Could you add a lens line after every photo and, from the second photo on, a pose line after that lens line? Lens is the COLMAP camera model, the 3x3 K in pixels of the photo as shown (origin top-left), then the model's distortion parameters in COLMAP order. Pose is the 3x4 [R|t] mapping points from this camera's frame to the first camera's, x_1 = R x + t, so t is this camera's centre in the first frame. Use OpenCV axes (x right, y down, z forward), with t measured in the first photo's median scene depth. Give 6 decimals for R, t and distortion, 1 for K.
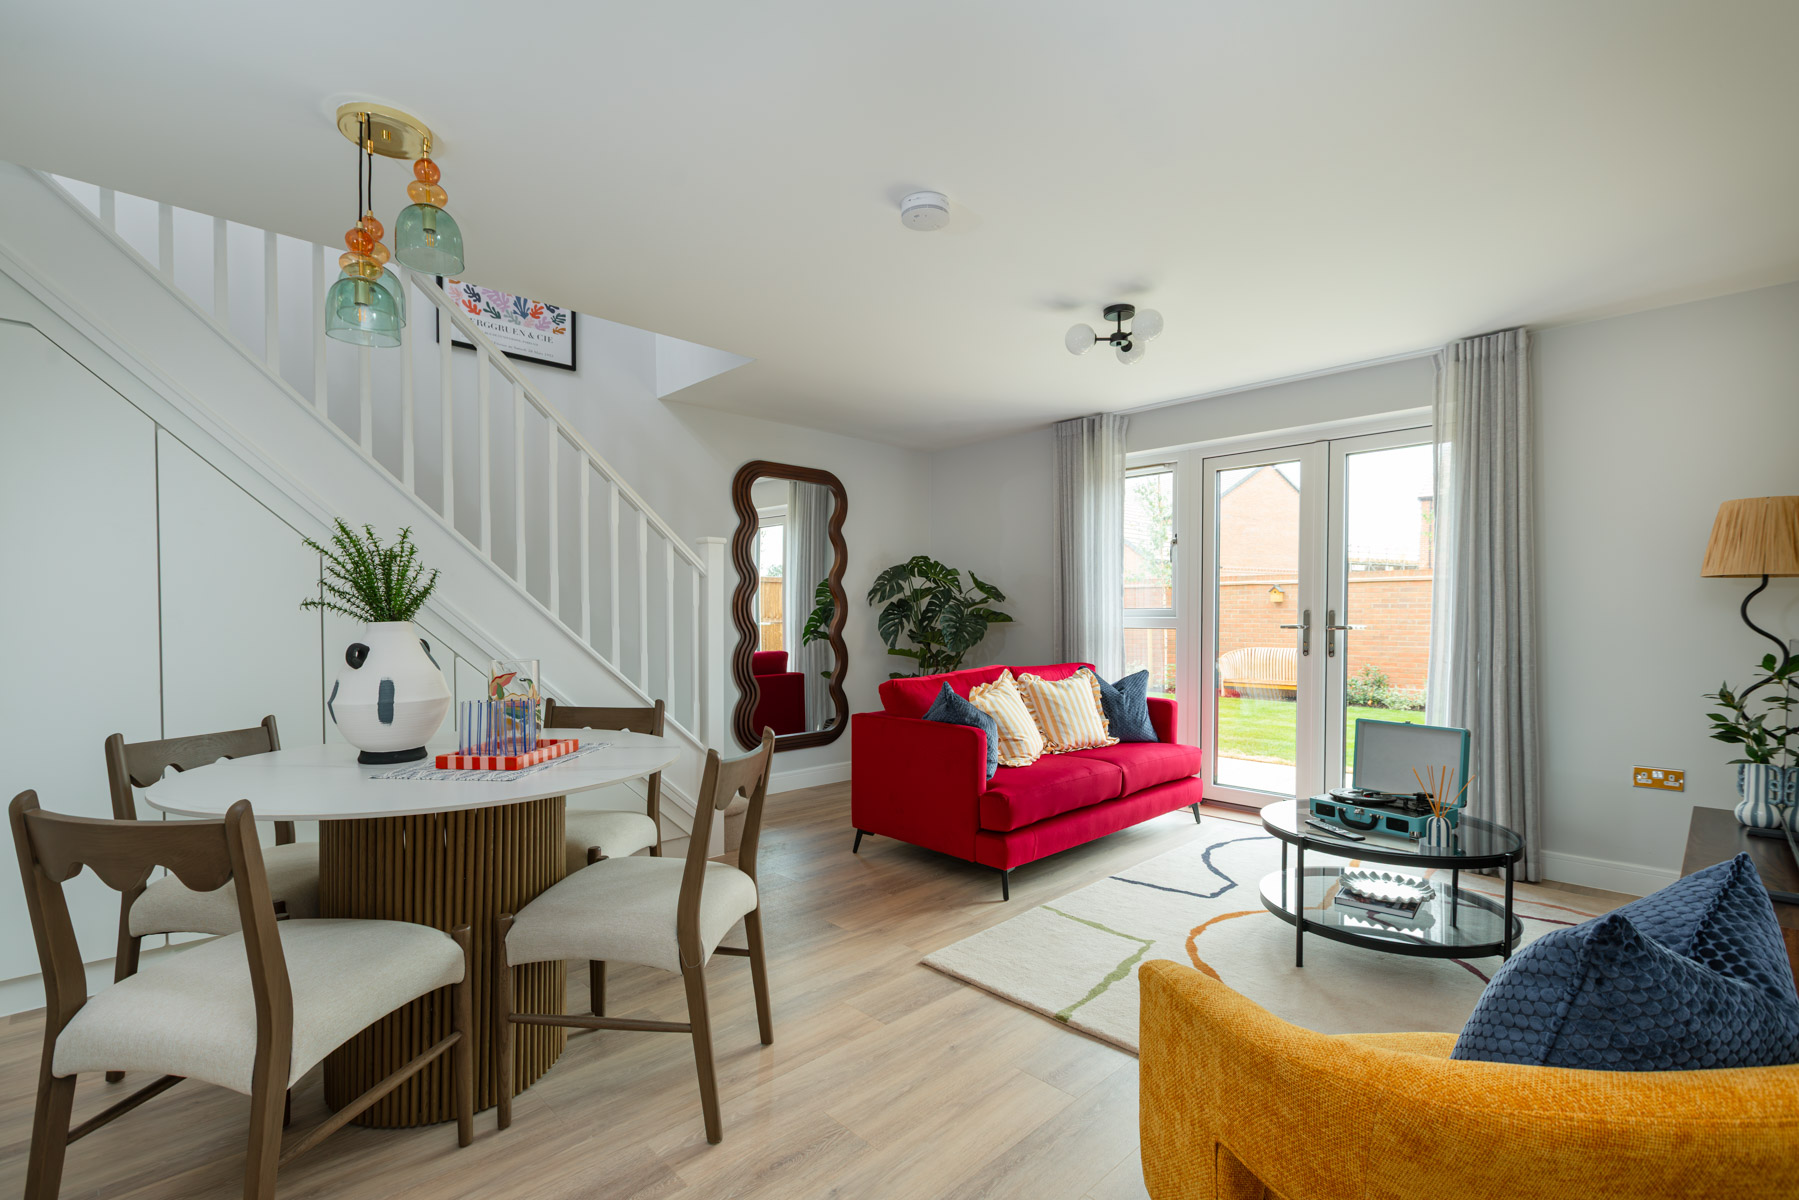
lens RADIAL K [[822.8, 0, 898.1], [0, 822.8, 604.2], [0, 0, 1]] dist [0.000575, 0.000022]
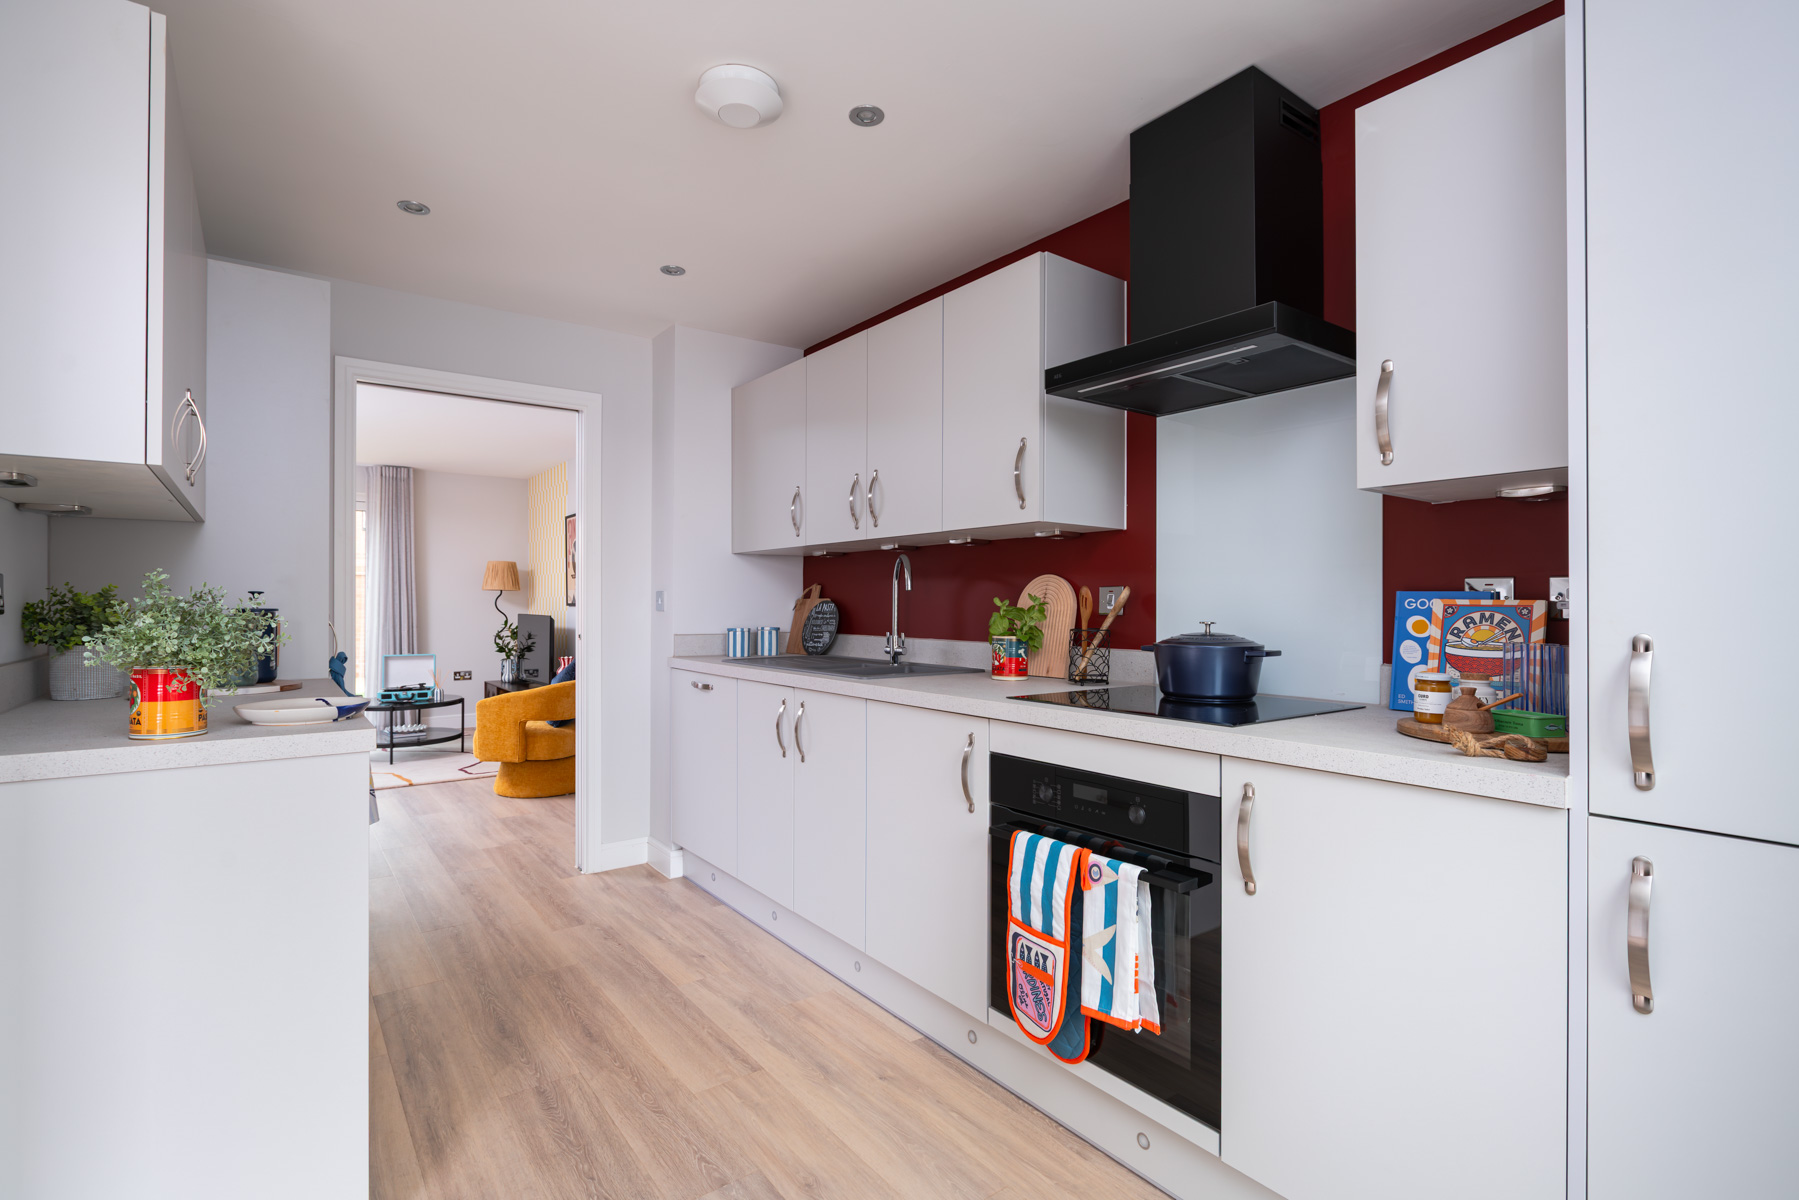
lens RADIAL K [[843.6, 0, 898.0], [0, 843.6, 599.9], [0, 0, 1]] dist [0.000667, 0.000067]
pose [[0.127468, -0.003348, 0.991837, -1.534441], [0.002548, 0.999992, 0.003048, -0.007720], [-0.991839, 0.002139, 0.127475, -0.624977]]
